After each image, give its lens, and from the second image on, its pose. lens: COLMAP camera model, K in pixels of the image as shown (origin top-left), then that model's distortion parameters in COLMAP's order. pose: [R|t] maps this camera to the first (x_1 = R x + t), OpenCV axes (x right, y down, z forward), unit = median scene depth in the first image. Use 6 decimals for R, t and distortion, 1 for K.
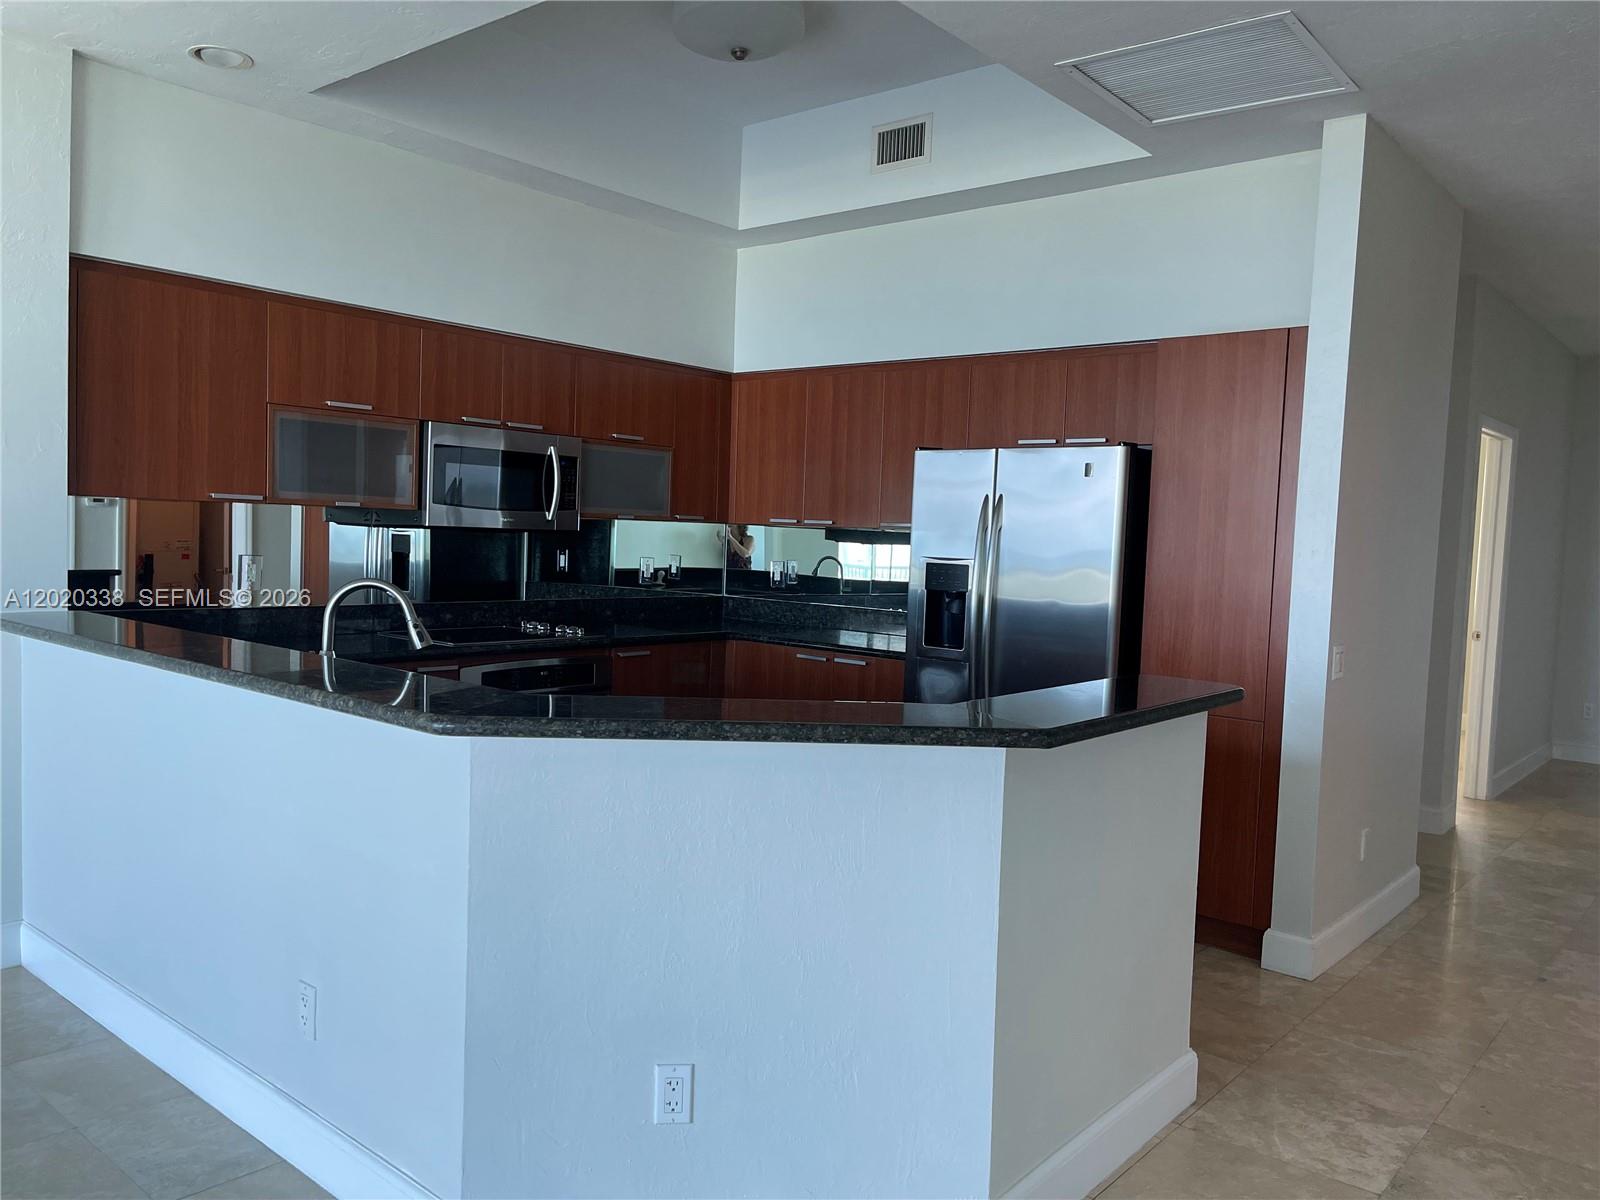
lens RADIAL K [[1206.0, 0, 801.2], [0, 1206.0, 602.4], [0, 0, 1]] dist [0.038853, -0.043090]
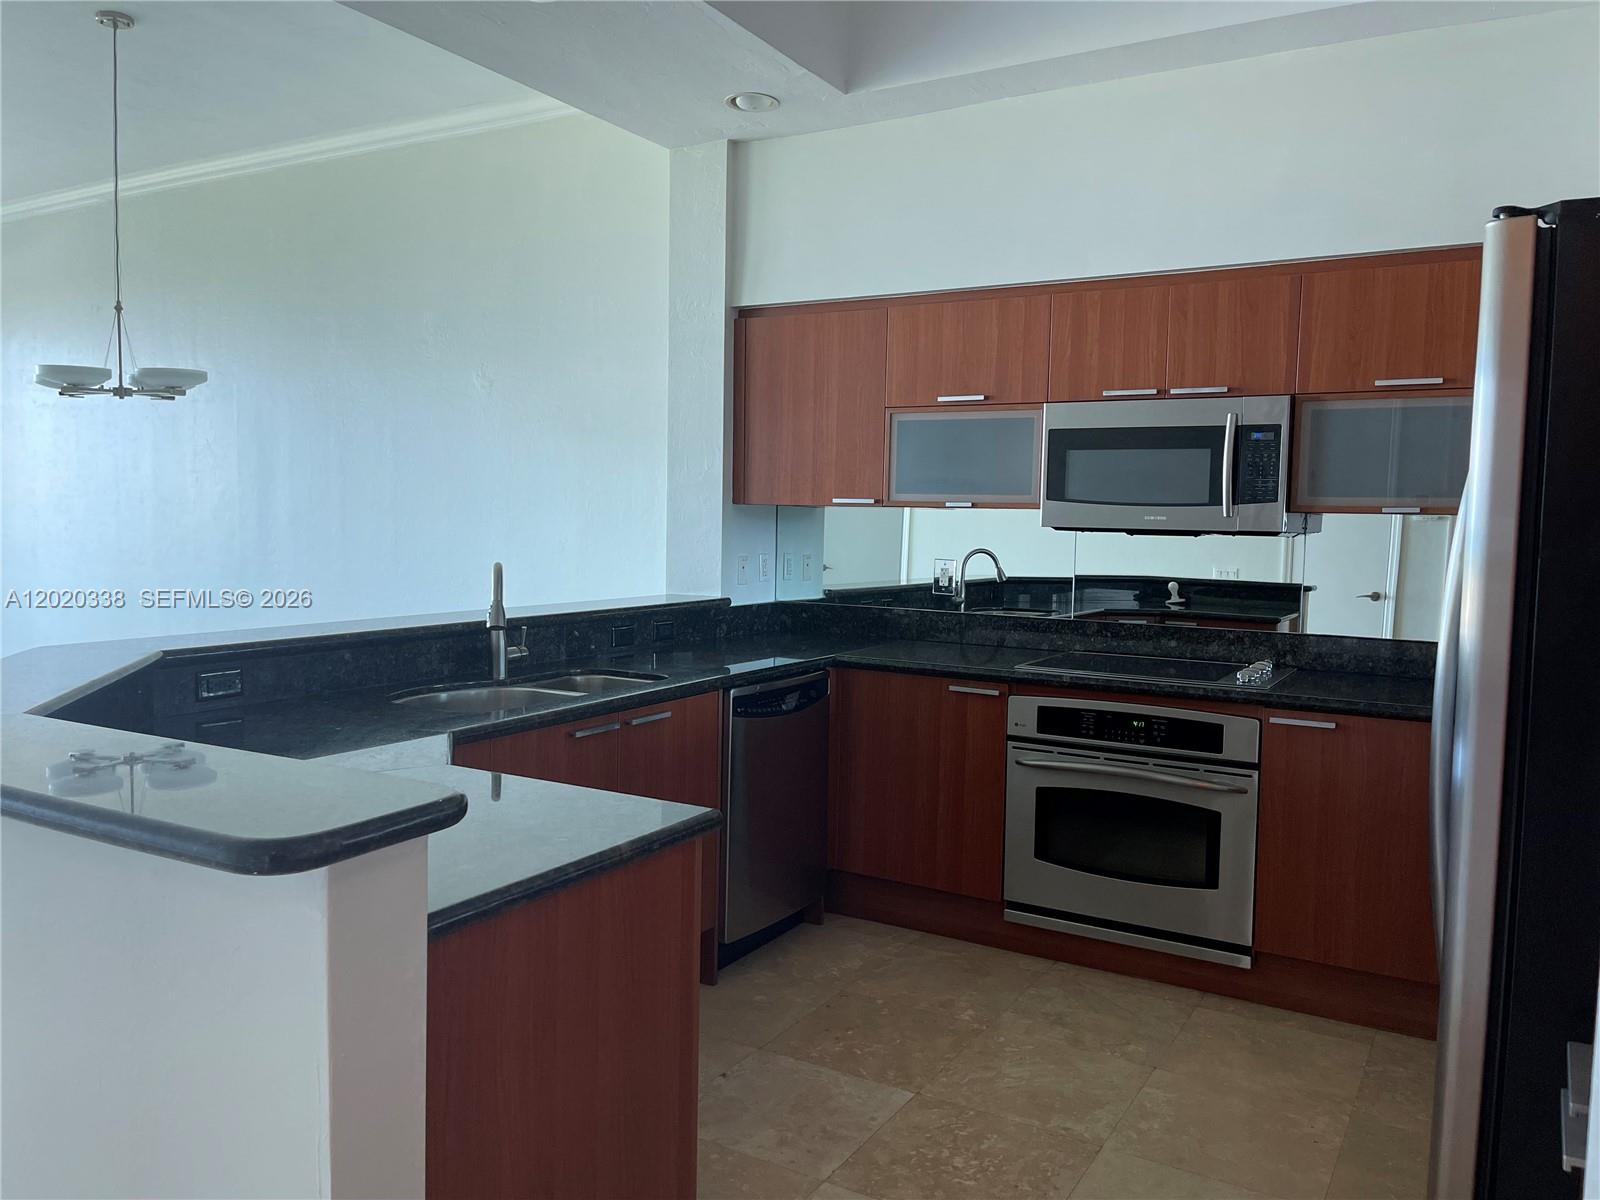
lens RADIAL K [[1206.0, 0, 800.2], [0, 1206.0, 598.2], [0, 0, 1]] dist [0.038853, -0.043090]
pose [[0.184416, 0.028978, -0.982421, 0.510648], [-0.072358, 0.997253, 0.015832, -0.015699], [0.980181, 0.068166, 0.186007, 0.712139]]
